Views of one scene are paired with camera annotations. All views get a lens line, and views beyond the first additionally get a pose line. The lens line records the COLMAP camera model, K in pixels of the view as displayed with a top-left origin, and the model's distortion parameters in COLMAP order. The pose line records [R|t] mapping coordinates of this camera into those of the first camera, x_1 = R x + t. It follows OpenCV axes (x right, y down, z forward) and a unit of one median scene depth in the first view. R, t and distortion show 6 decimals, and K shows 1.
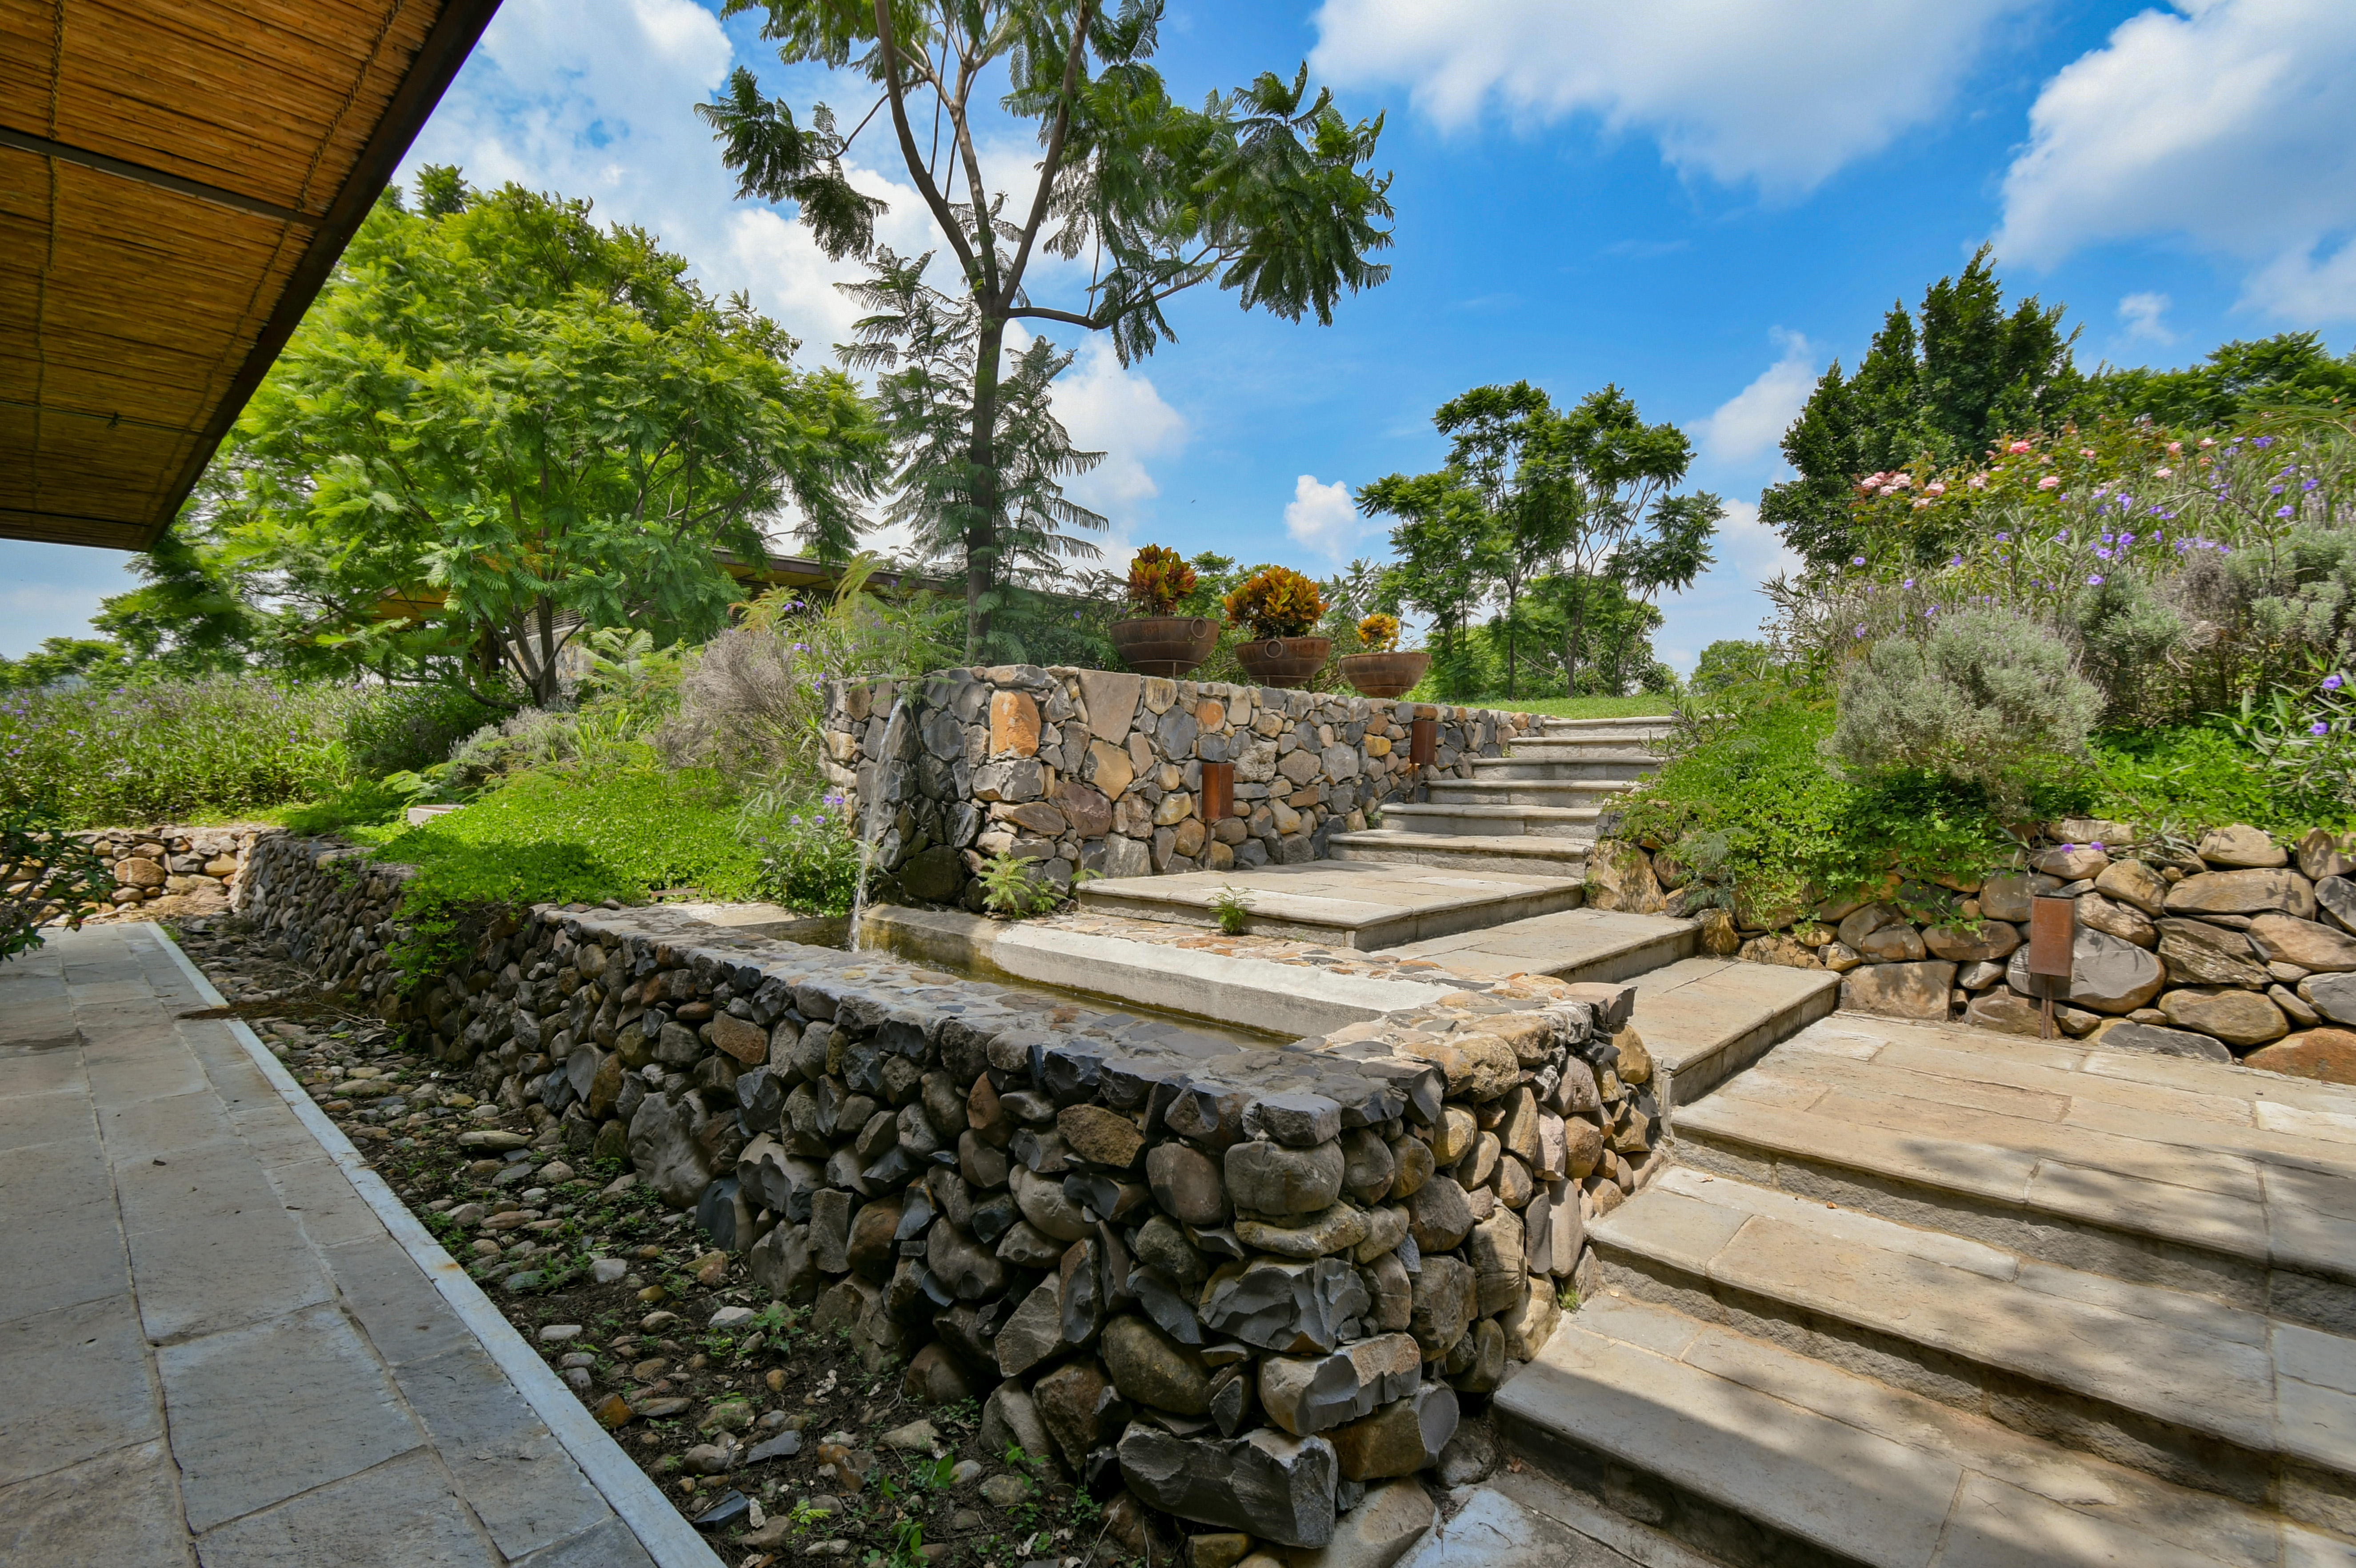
lens RADIAL K [[1030.3, 0, 1160.2], [0, 1030.3, 776.1], [0, 0, 1]] dist [-0.004163, -0.000509]
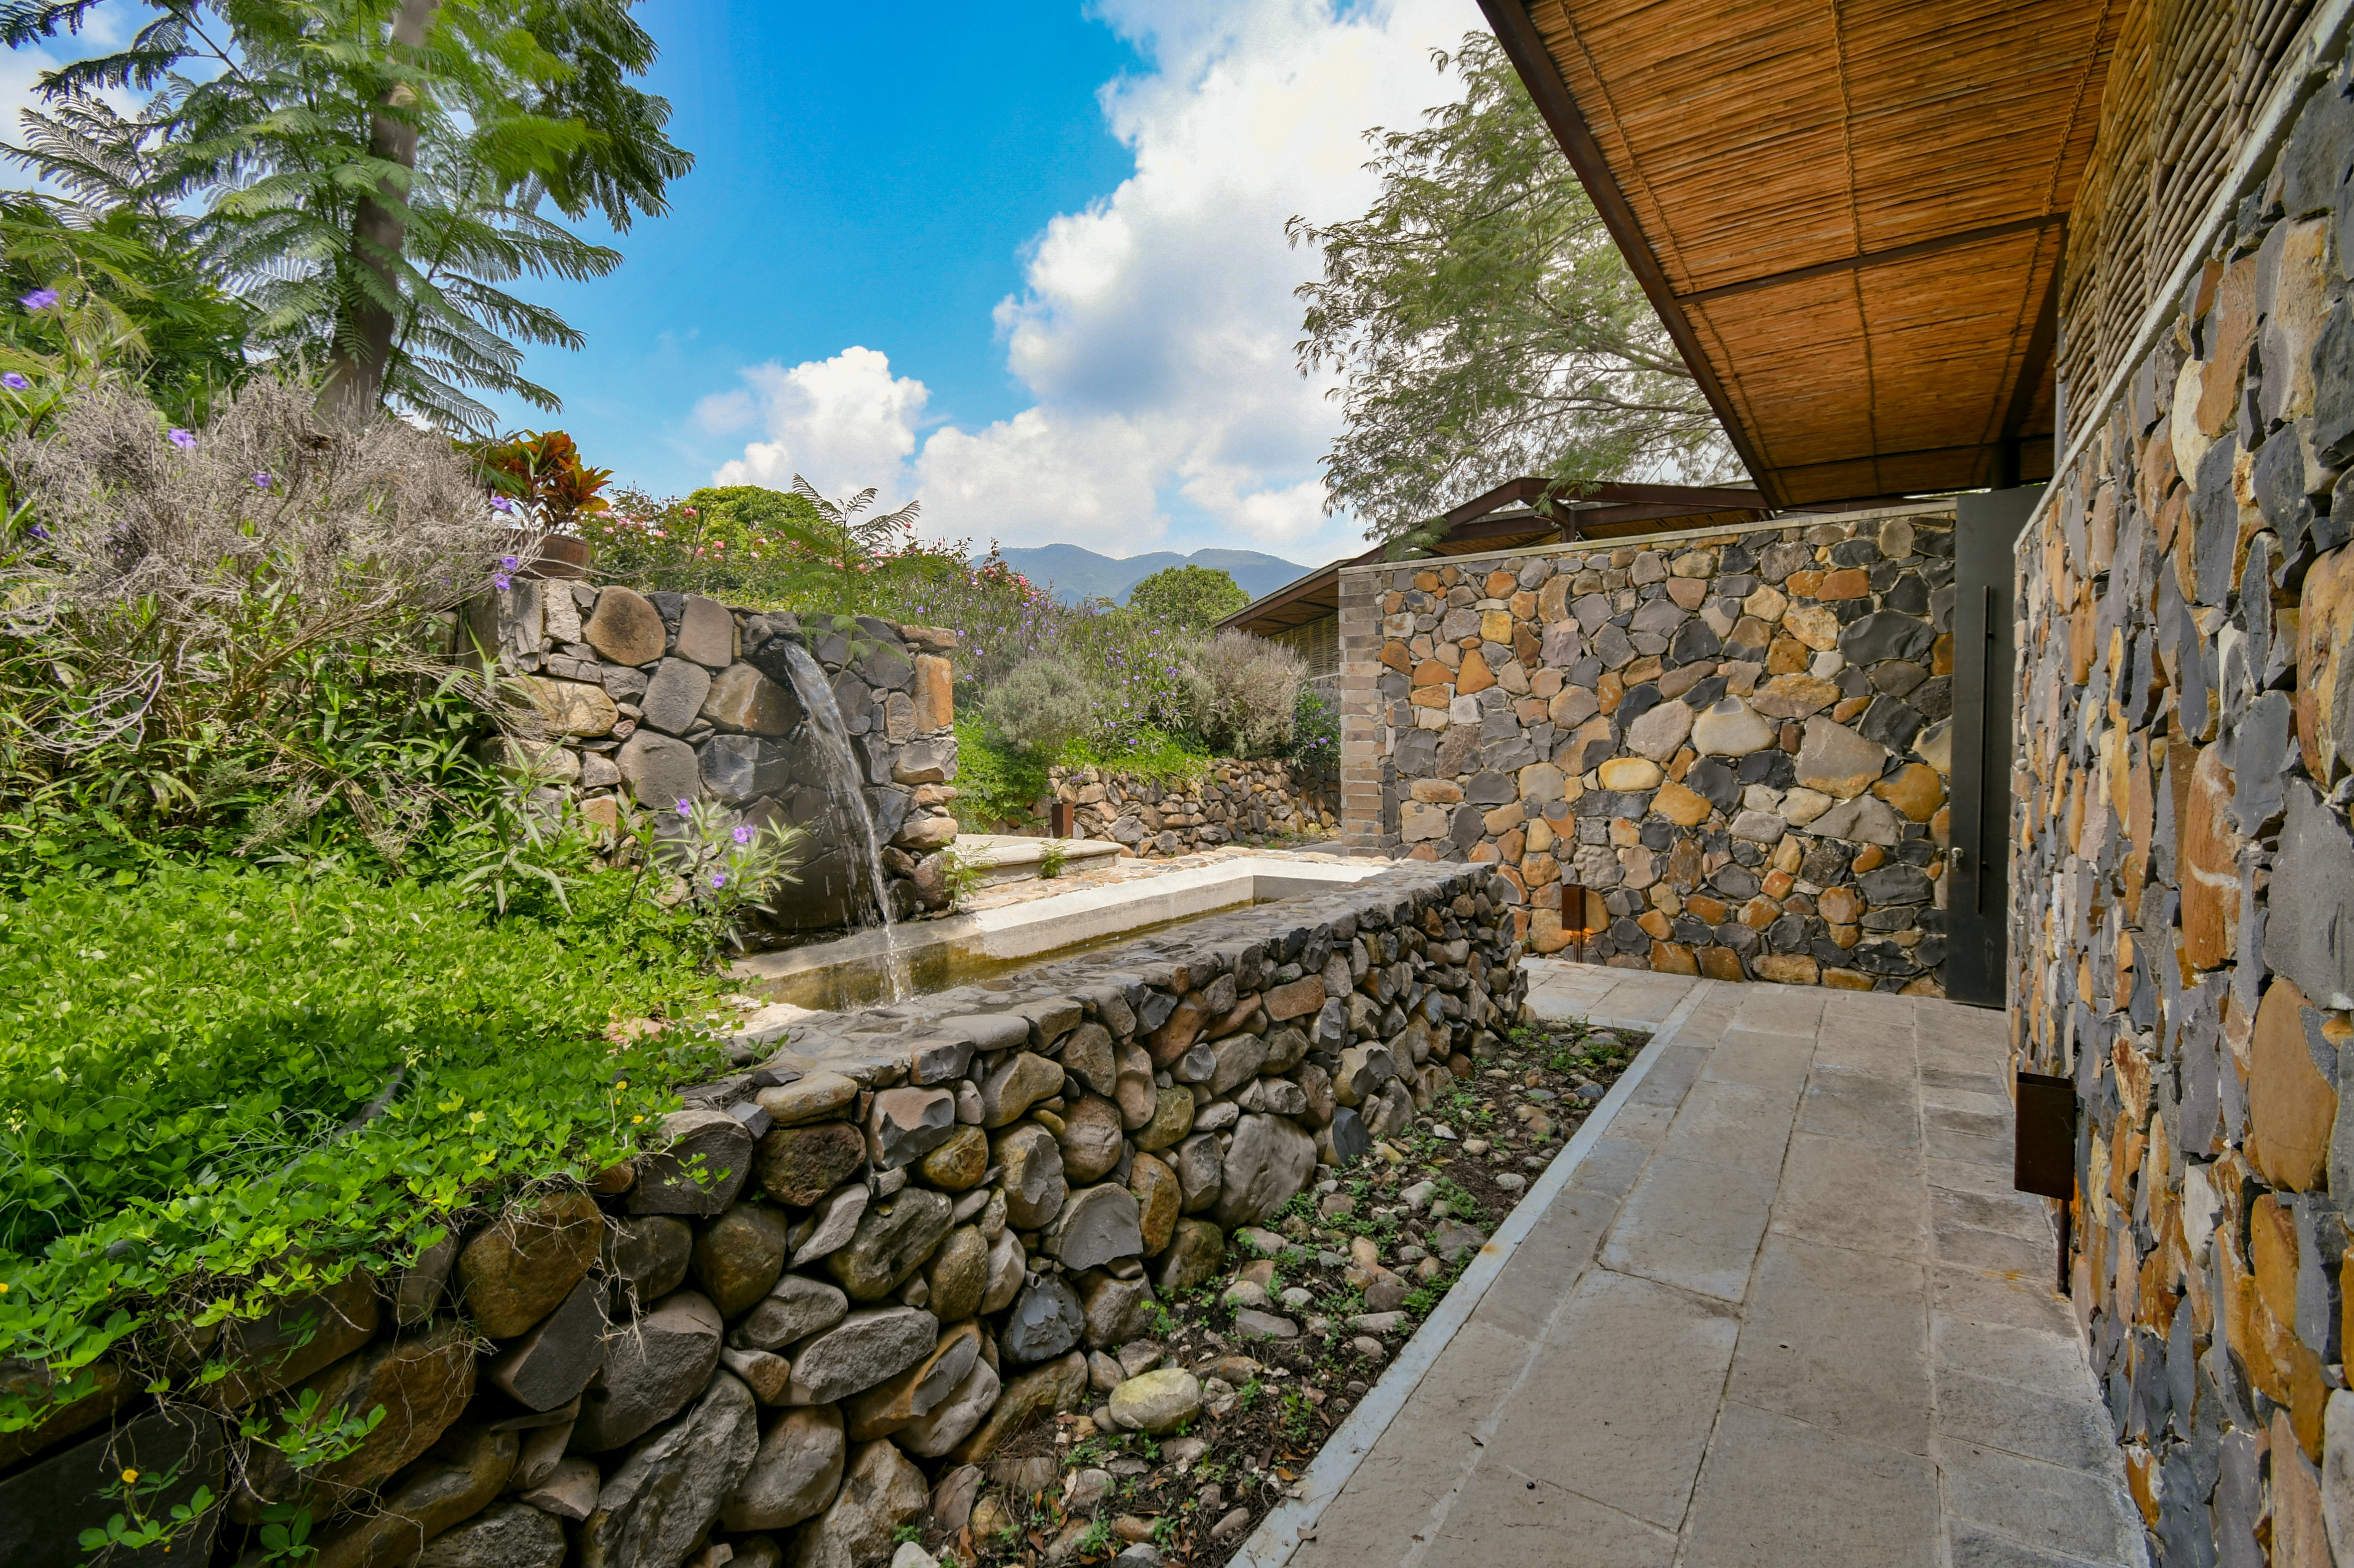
lens RADIAL K [[1029.4, 0, 1162.0], [0, 1029.4, 780.0], [0, 0, 1]] dist [-0.004163, -0.000509]
pose [[-0.107854, -0.041095, 0.993317, -1.298786], [0.020484, 0.998841, 0.043548, -0.014405], [-0.993956, 0.025044, -0.106887, 1.132142]]
